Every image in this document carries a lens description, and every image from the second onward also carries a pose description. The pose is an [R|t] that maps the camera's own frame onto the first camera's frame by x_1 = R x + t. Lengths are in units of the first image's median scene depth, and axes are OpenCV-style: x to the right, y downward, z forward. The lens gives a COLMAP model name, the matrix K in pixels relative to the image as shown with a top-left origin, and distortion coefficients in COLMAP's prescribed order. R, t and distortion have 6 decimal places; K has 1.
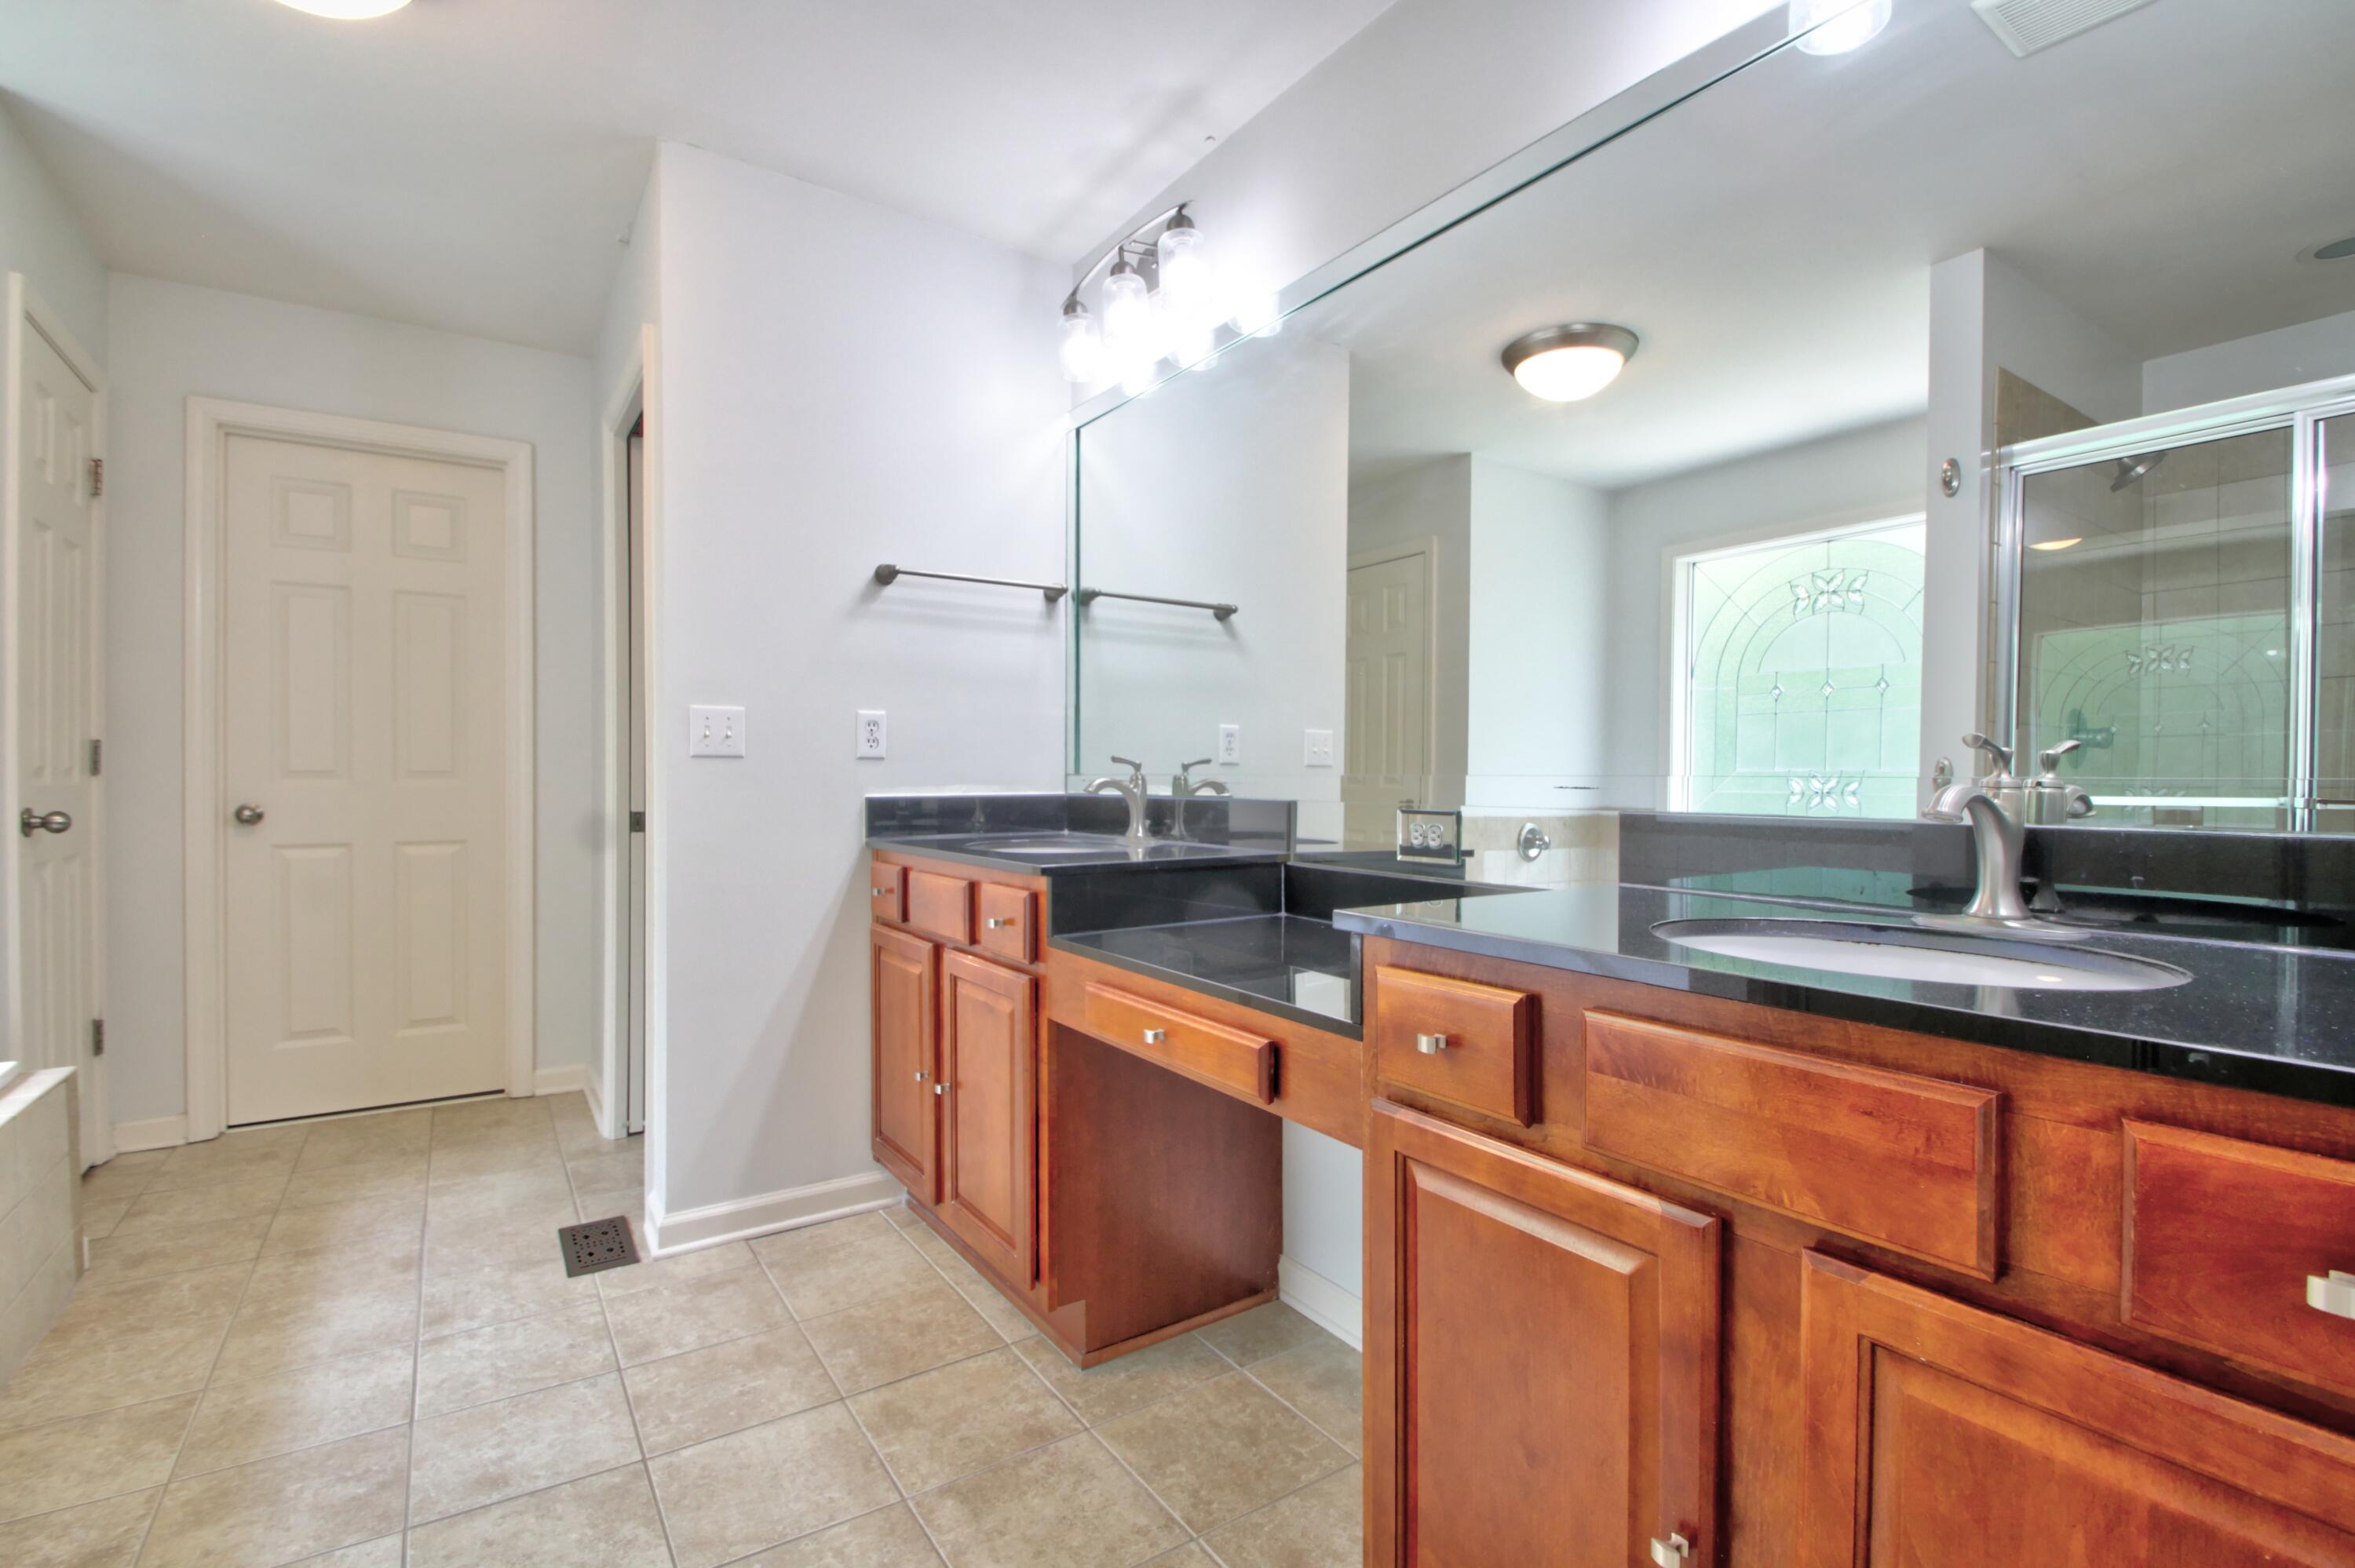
lens RADIAL K [[1082.6, 0, 1178.7], [0, 1082.6, 785.2], [0, 0, 1]] dist [0.013608, -0.018777]
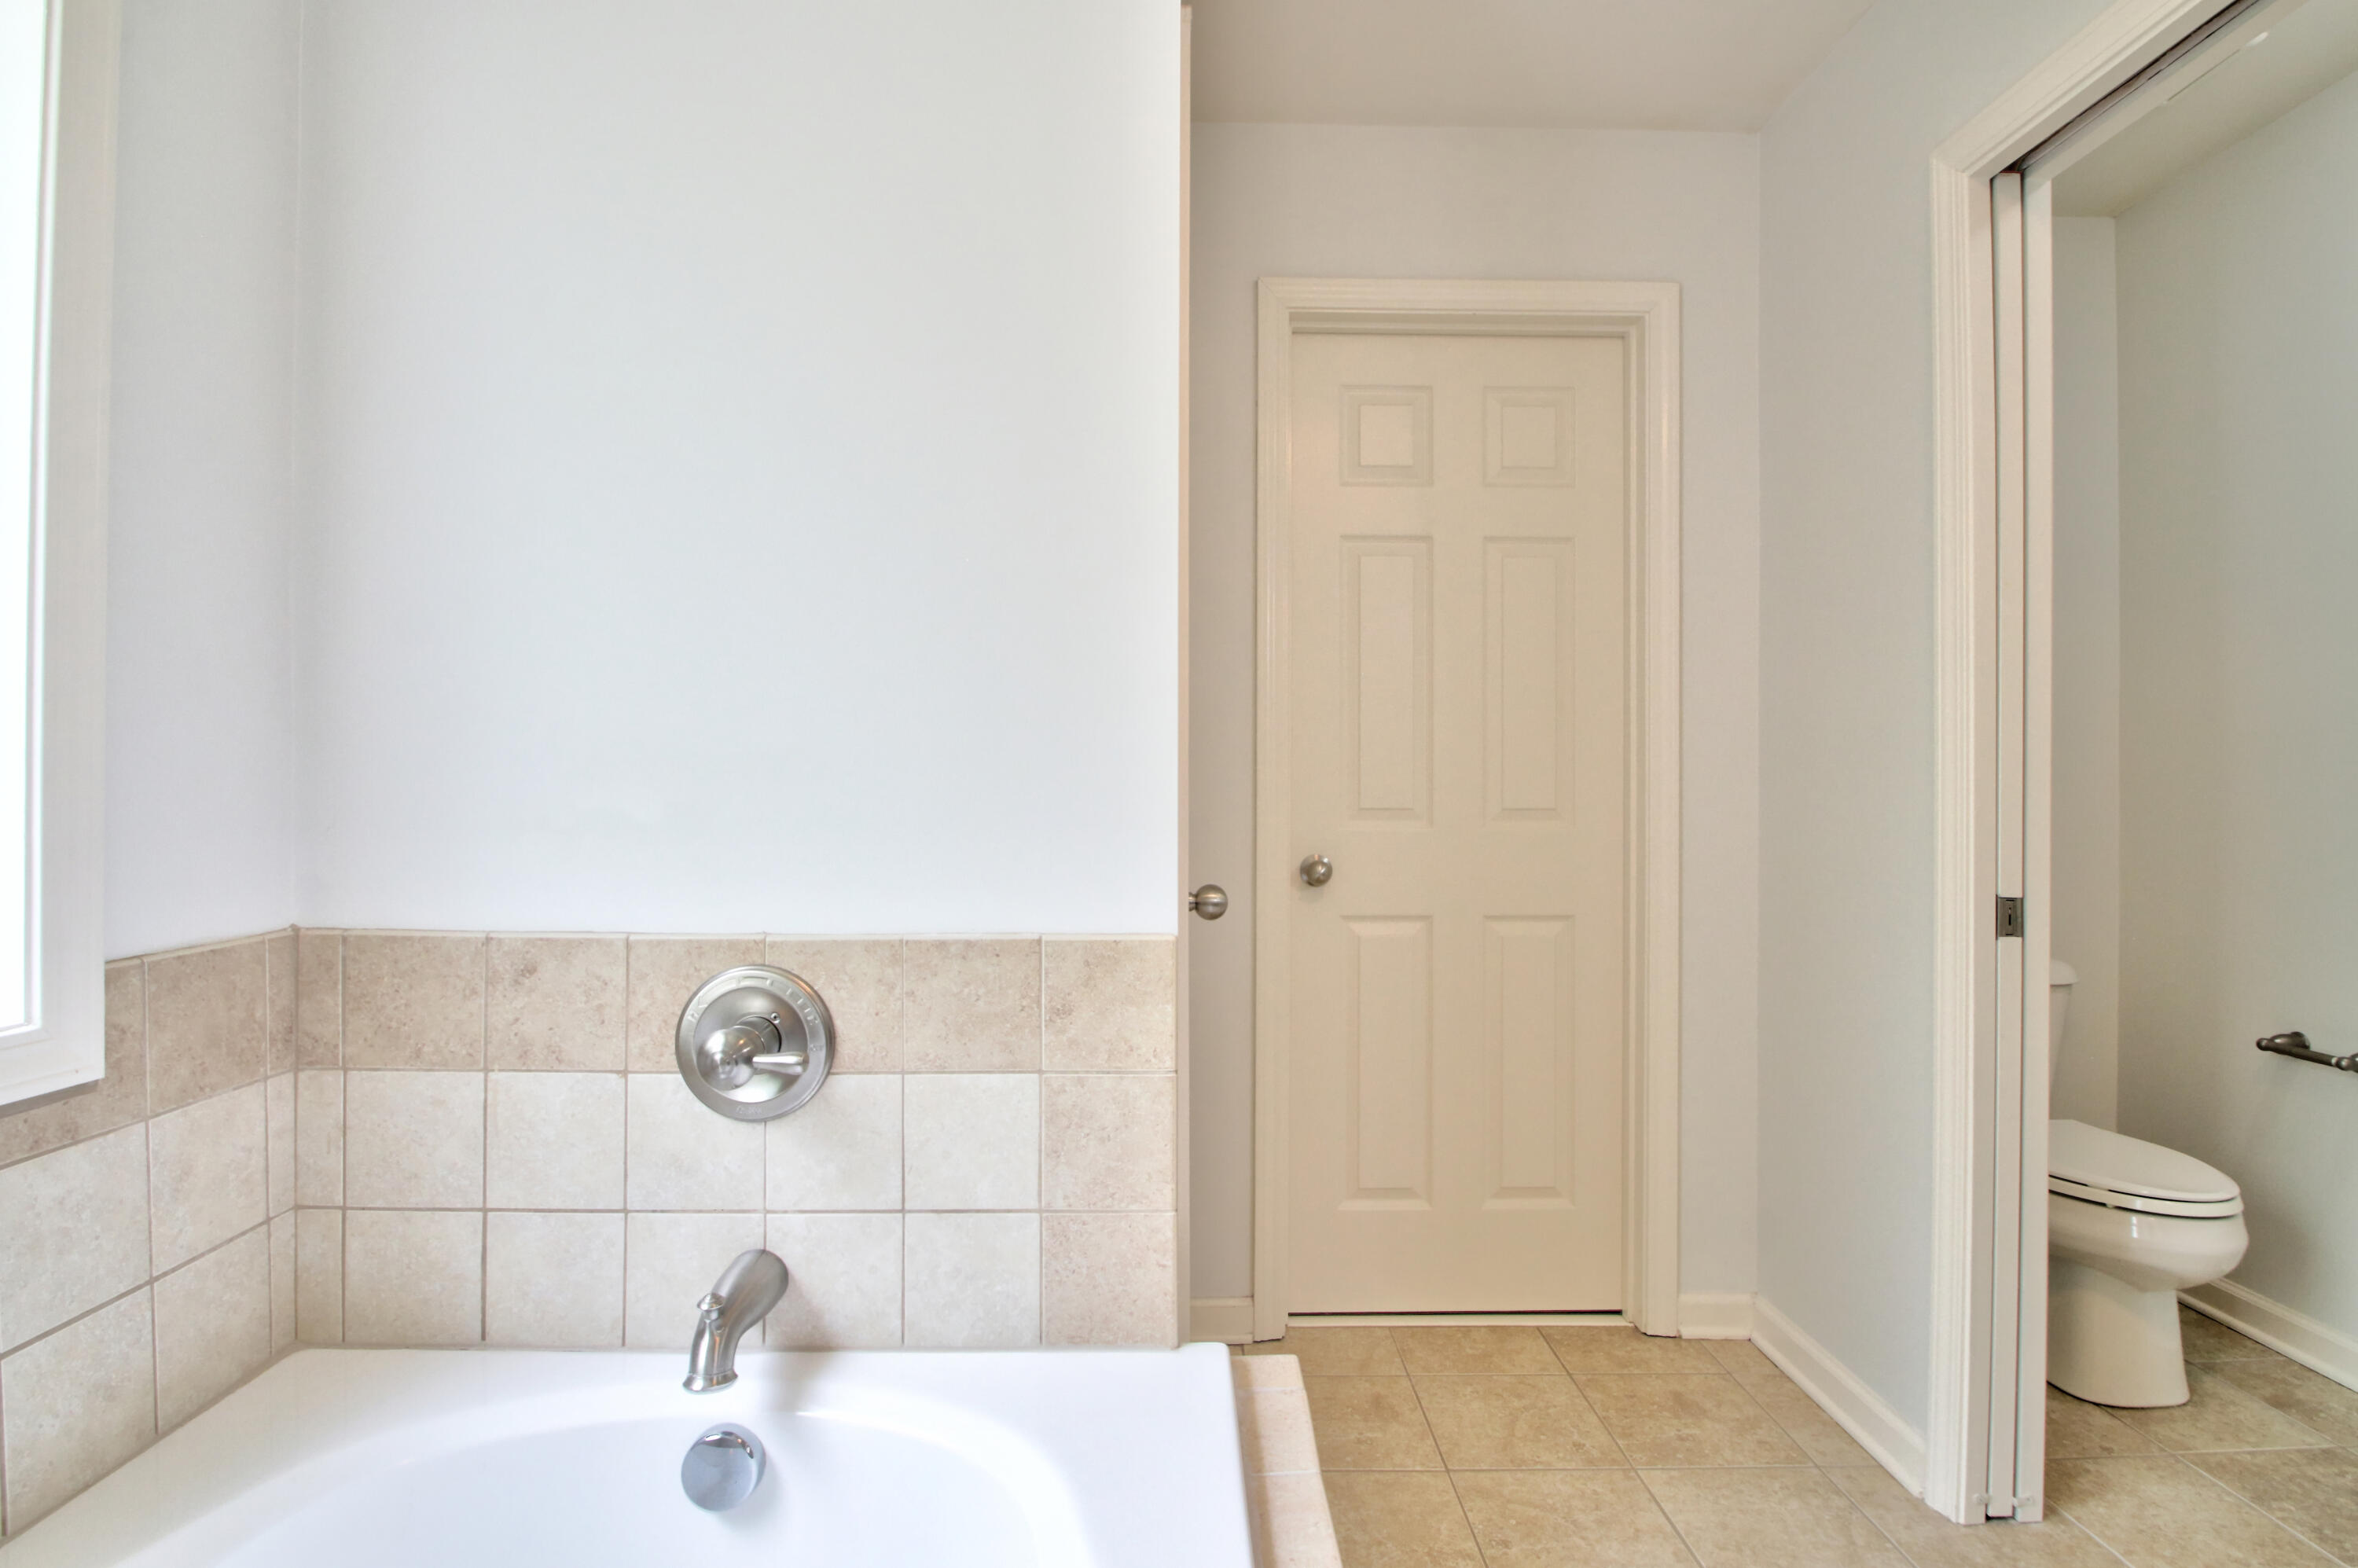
lens RADIAL K [[1154.8, 0, 1179.0], [0, 1154.8, 784.0], [0, 0, 1]] dist [-0.003162, -0.000648]
pose [[0.844609, 0.003247, -0.535374, -0.476271], [-0.008817, 0.999930, -0.007845, -0.019925], [0.535311, 0.011347, 0.844579, 0.286007]]
